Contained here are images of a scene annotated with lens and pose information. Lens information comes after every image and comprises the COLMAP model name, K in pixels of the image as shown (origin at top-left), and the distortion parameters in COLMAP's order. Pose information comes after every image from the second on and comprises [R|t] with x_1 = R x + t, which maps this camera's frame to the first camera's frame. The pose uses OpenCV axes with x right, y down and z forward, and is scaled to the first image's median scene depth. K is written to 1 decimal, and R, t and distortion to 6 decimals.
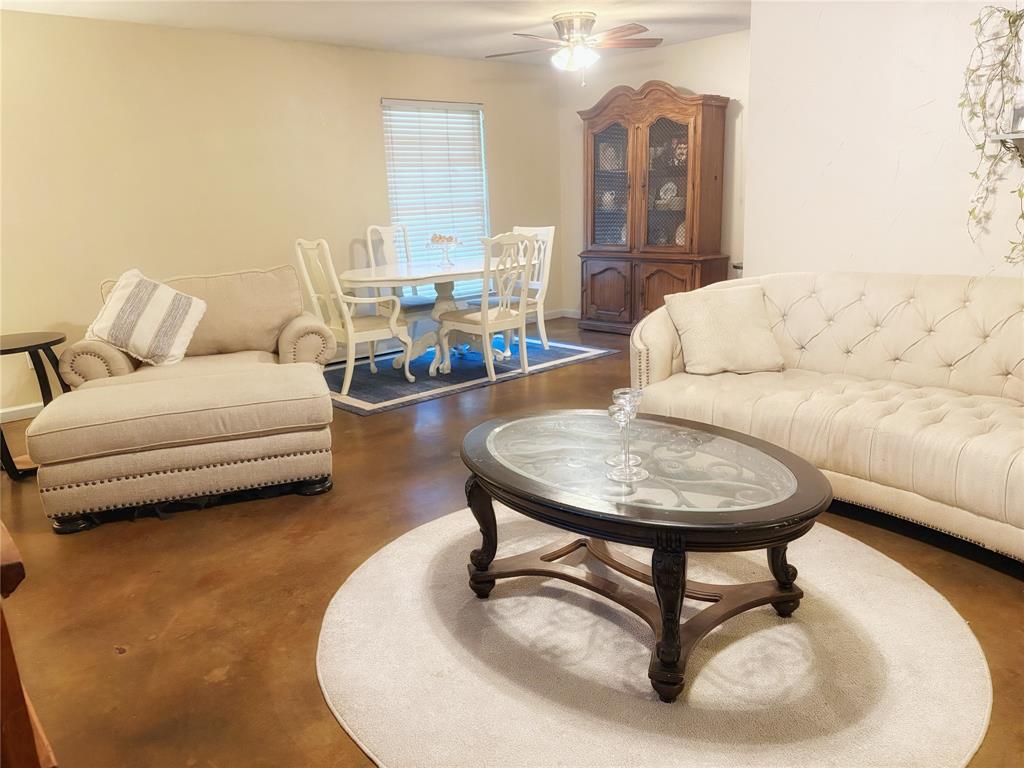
lens RADIAL K [[767.7, 0, 504.0], [0, 767.7, 387.2], [0, 0, 1]] dist [0.047344, -0.045325]
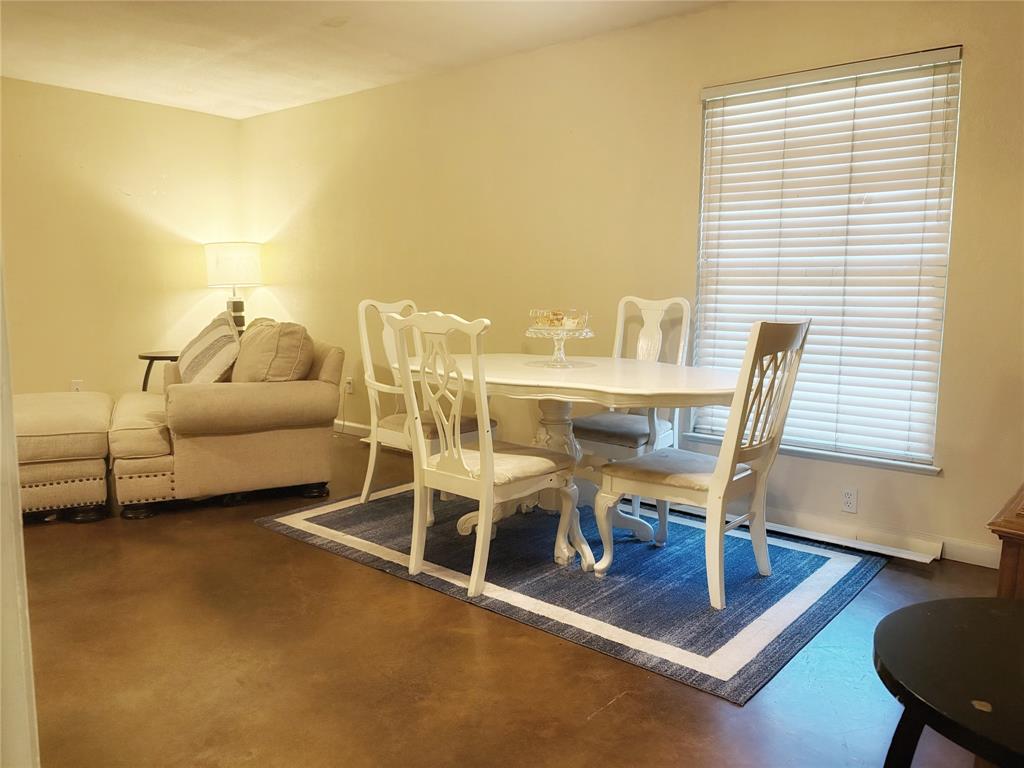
lens RADIAL K [[767.7, 0, 507.7], [0, 767.7, 384.1], [0, 0, 1]] dist [0.047344, -0.045325]
pose [[0.133987, 0.172581, -0.975840, 0.439779], [-0.252171, 0.958241, 0.134844, -0.198295], [0.958362, 0.228012, 0.171912, 0.802119]]
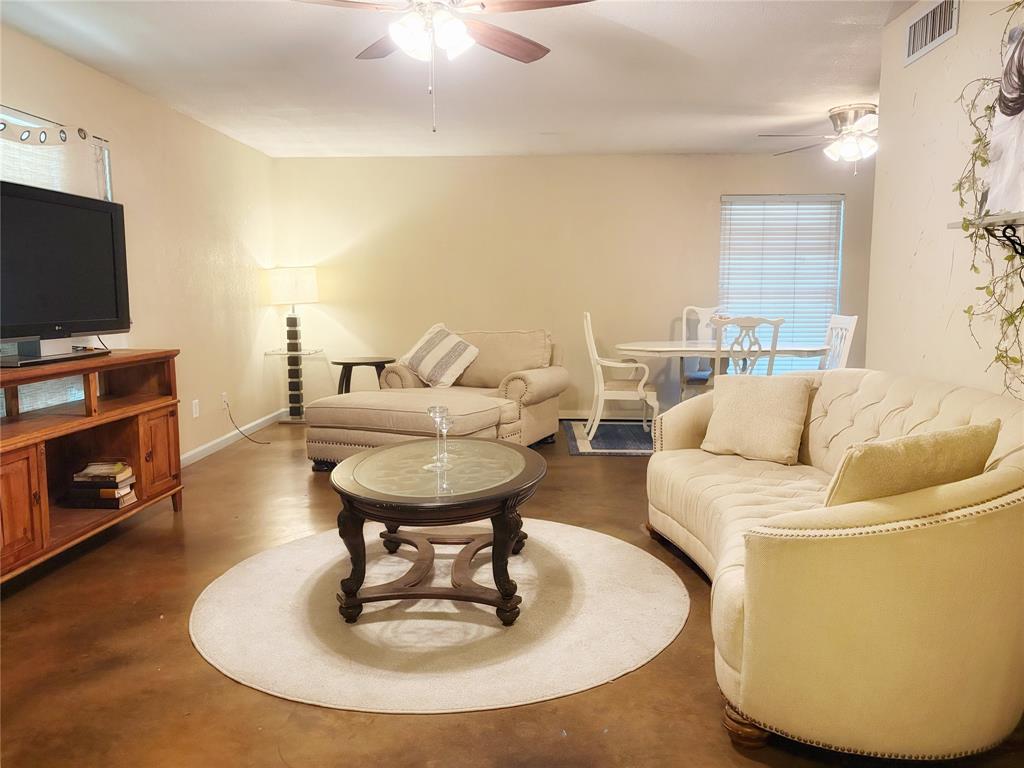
lens RADIAL K [[767.7, 0, 512.3], [0, 767.7, 385.2], [0, 0, 1]] dist [0.047344, -0.045325]
pose [[0.714314, 0.122572, -0.689008, 0.425113], [-0.198506, 0.979592, -0.031530, -0.010833], [0.671082, 0.159295, 0.724067, 0.034151]]
